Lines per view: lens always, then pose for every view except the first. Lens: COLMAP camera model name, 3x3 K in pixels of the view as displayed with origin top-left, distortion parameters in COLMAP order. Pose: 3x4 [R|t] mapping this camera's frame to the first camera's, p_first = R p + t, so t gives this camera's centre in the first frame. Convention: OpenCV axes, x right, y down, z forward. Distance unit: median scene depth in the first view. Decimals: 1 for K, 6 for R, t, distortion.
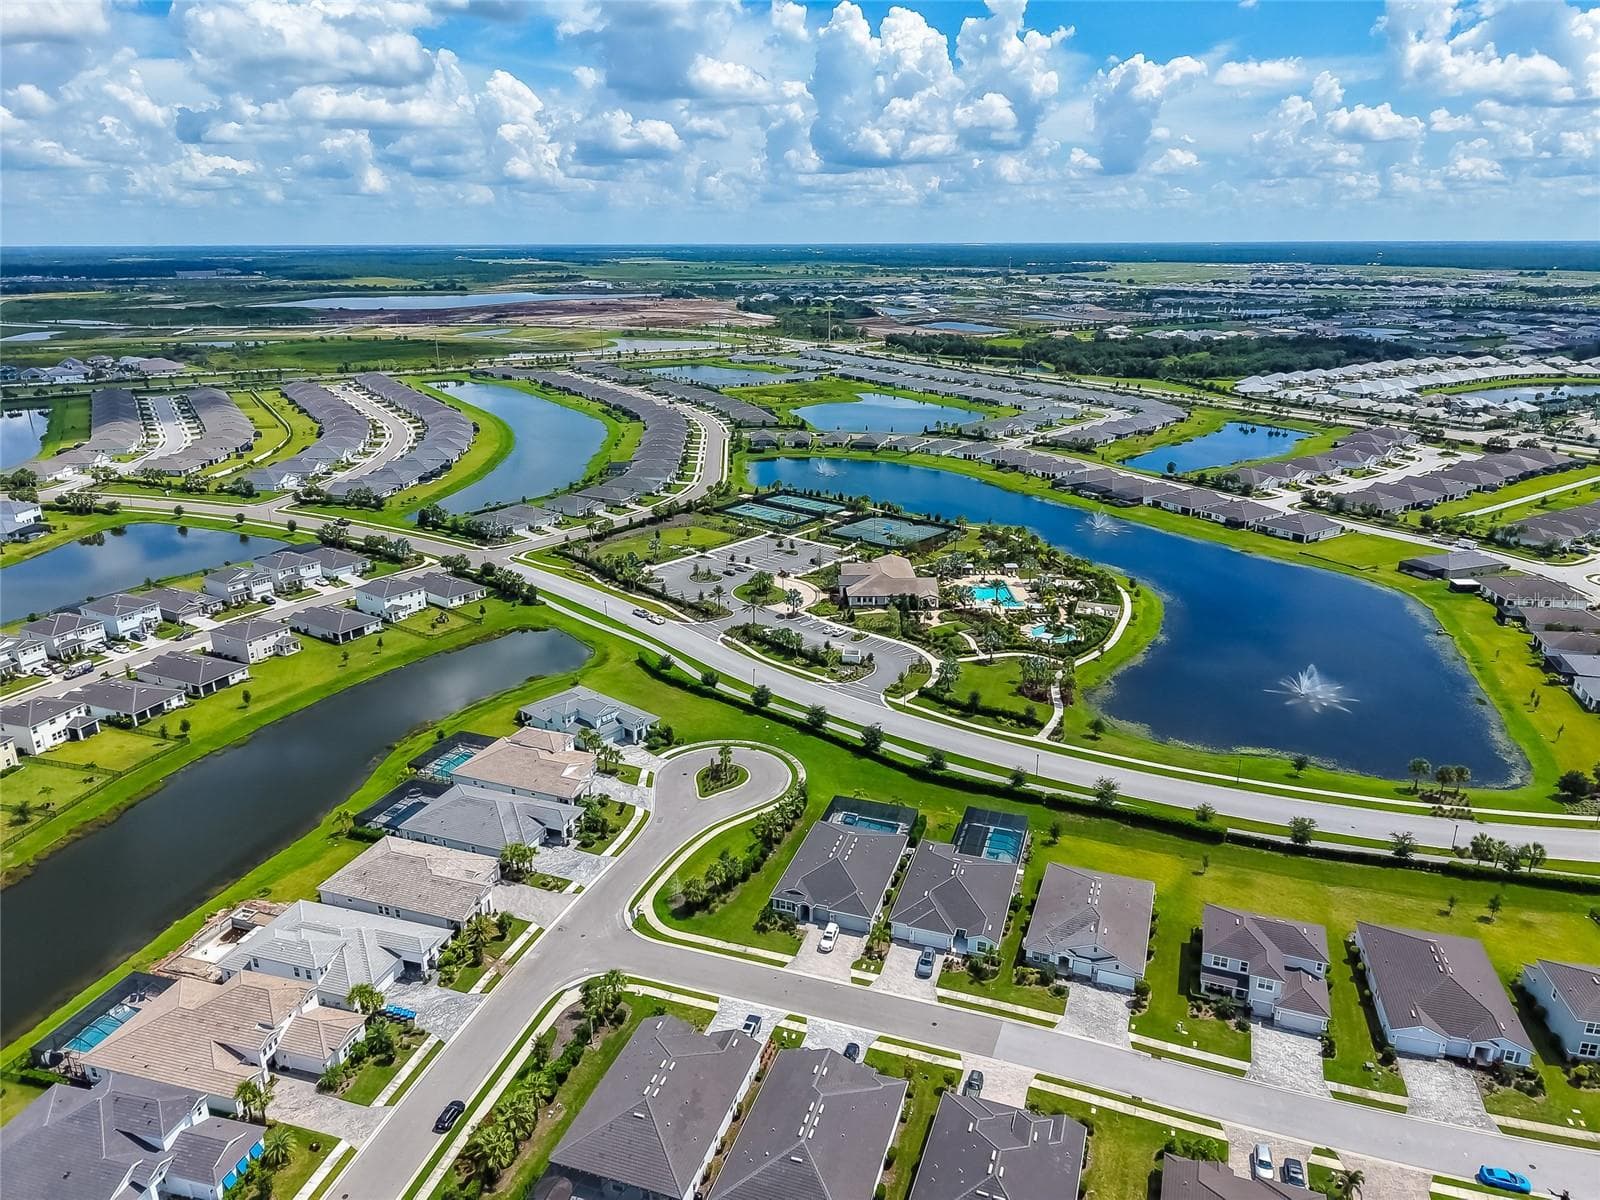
lens RADIAL K [[1047.3, 0, 800.0], [0, 1047.3, 600.0], [0, 0, 1]] dist [-0.001815, -0.001923]
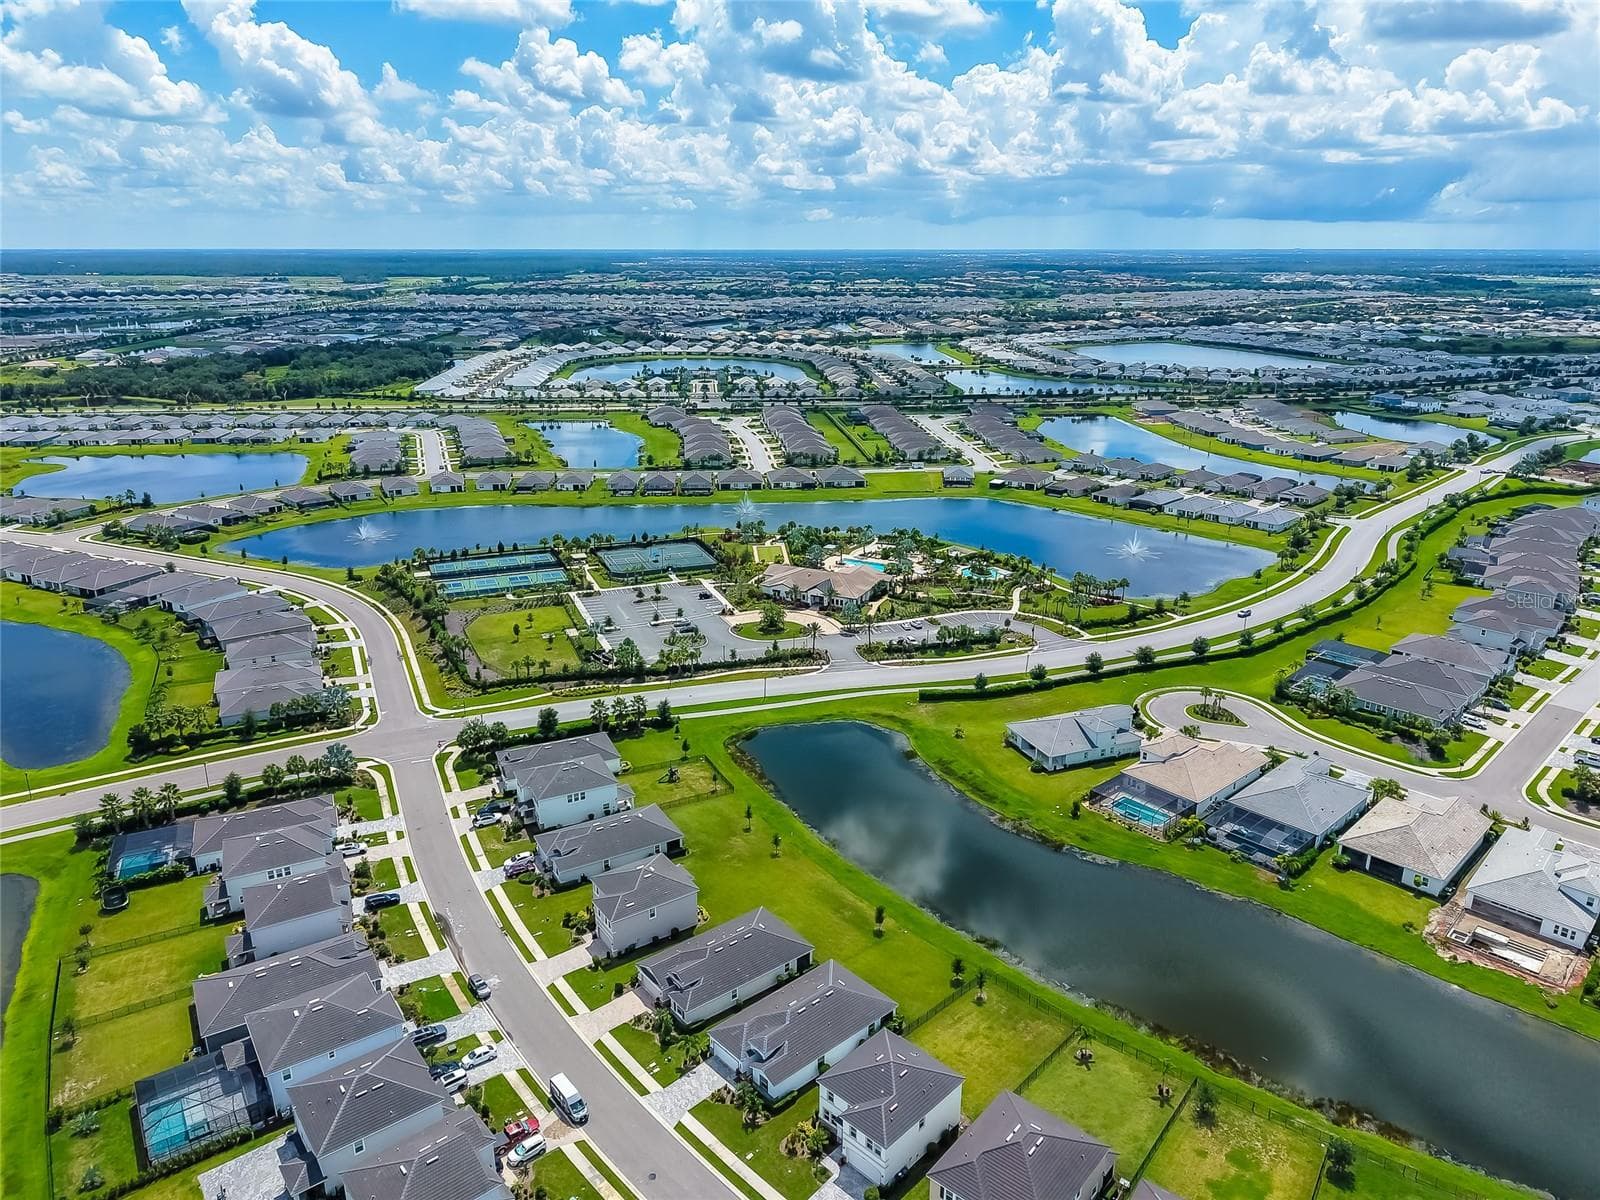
lens RADIAL K [[1047.3, 0, 800.0], [0, 1047.3, 600.0], [0, 0, 1]] dist [-0.001815, -0.001923]
pose [[0.473167, -0.278401, 0.835827, -0.885016], [0.284788, 0.946151, 0.153928, -0.186185], [-0.833672, 0.165200, 0.526973, 0.546156]]
